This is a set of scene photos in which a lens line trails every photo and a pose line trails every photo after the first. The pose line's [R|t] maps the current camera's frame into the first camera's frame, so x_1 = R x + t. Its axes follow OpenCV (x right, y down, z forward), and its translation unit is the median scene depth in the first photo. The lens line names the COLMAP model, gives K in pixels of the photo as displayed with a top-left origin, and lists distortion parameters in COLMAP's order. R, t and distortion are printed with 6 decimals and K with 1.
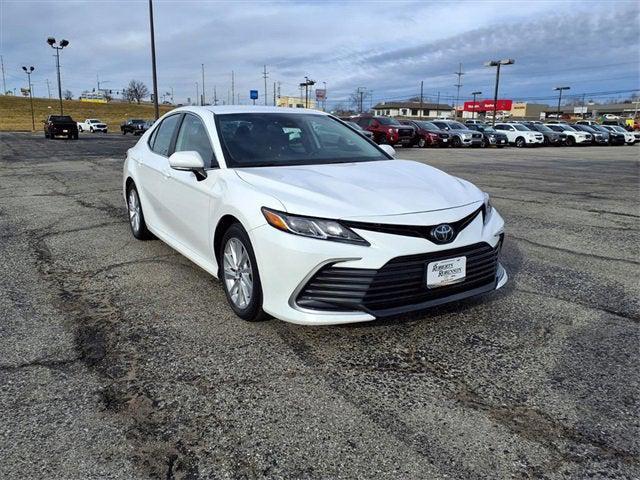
lens RADIAL K [[511.7, 0, 319.7], [0, 511.7, 230.3], [0, 0, 1]] dist [0.045189, -0.062712]
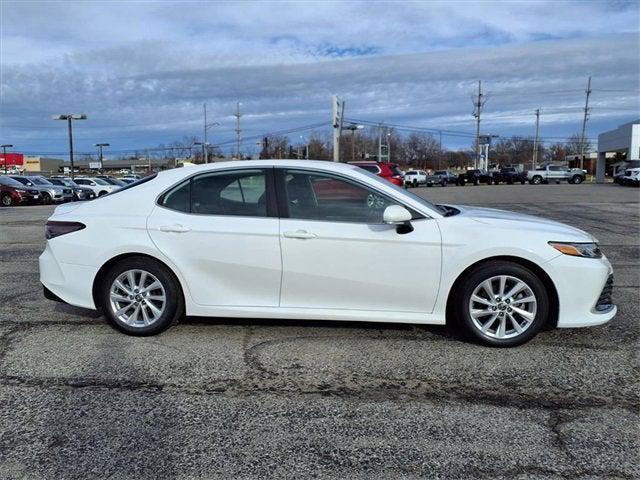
lens RADIAL K [[510.3, 0, 321.5], [0, 510.3, 249.1], [0, 0, 1]] dist [0.043019, -0.066609]
pose [[0.639569, -0.118221, 0.759589, -1.345908], [0.168478, 0.985638, 0.011545, -0.130189], [-0.750044, 0.120590, 0.650301, 0.596939]]
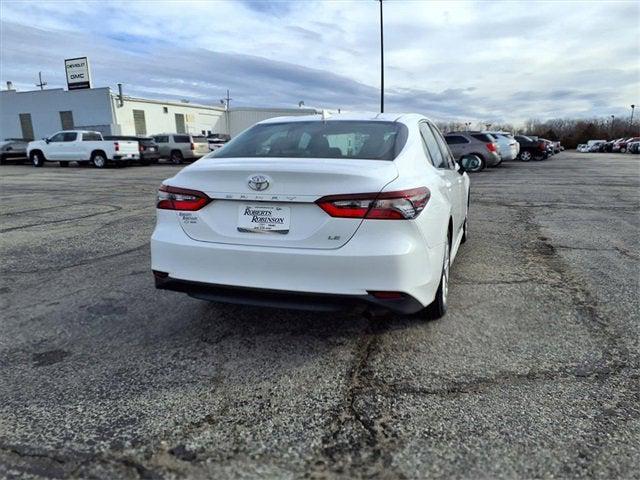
lens RADIAL K [[504.0, 0, 318.5], [0, 504.0, 244.0], [0, 0, 1]] dist [0.063010, -0.073692]
pose [[-0.628327, -0.143712, 0.764560, -1.324238], [0.164029, 0.936221, 0.310781, -0.513602], [-0.760460, 0.320682, -0.564680, 2.648140]]
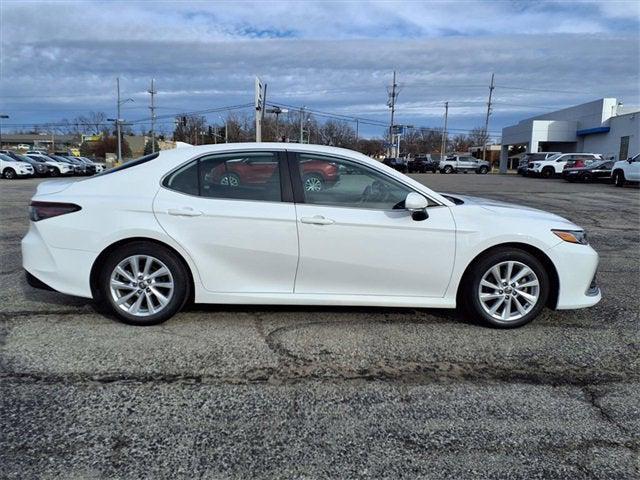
lens RADIAL K [[500.8, 0, 319.8], [0, 500.8, 253.7], [0, 0, 1]] dist [0.054137, -0.065754]
pose [[0.508402, -0.149400, 0.848061, -1.469300], [0.156384, 0.984477, 0.079682, -0.176457], [-0.846801, 0.092112, 0.523873, 0.809639]]
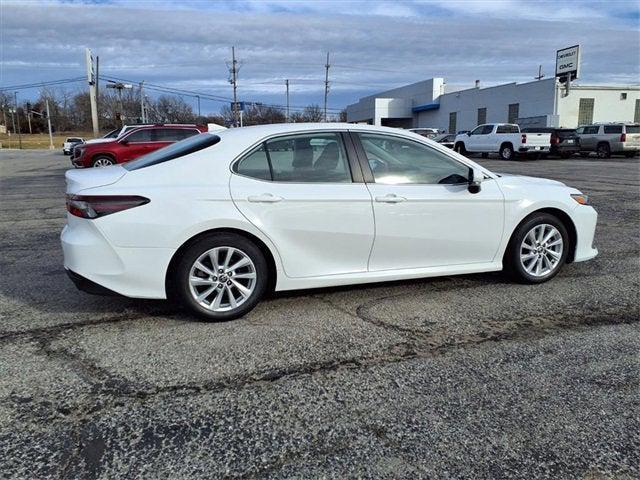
lens RADIAL K [[504.0, 0, 318.5], [0, 504.0, 244.0], [0, 0, 1]] dist [0.063010, -0.073692]
pose [[0.221126, -0.201042, 0.954298, -1.697620], [0.201876, 0.966763, 0.156890, -0.284489], [-0.954122, 0.157957, 0.254363, 1.313817]]
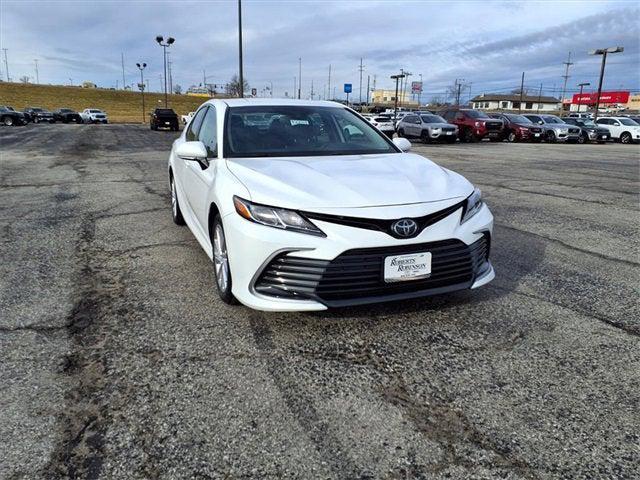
lens RADIAL K [[507.5, 0, 320.1], [0, 507.5, 229.6], [0, 0, 1]] dist [0.057690, -0.063197]
pose [[0.983833, 0.042393, -0.174001, 0.238281], [-0.040189, 0.999061, 0.016172, -0.000288], [0.174523, -0.008918, 0.984613, 0.003794]]
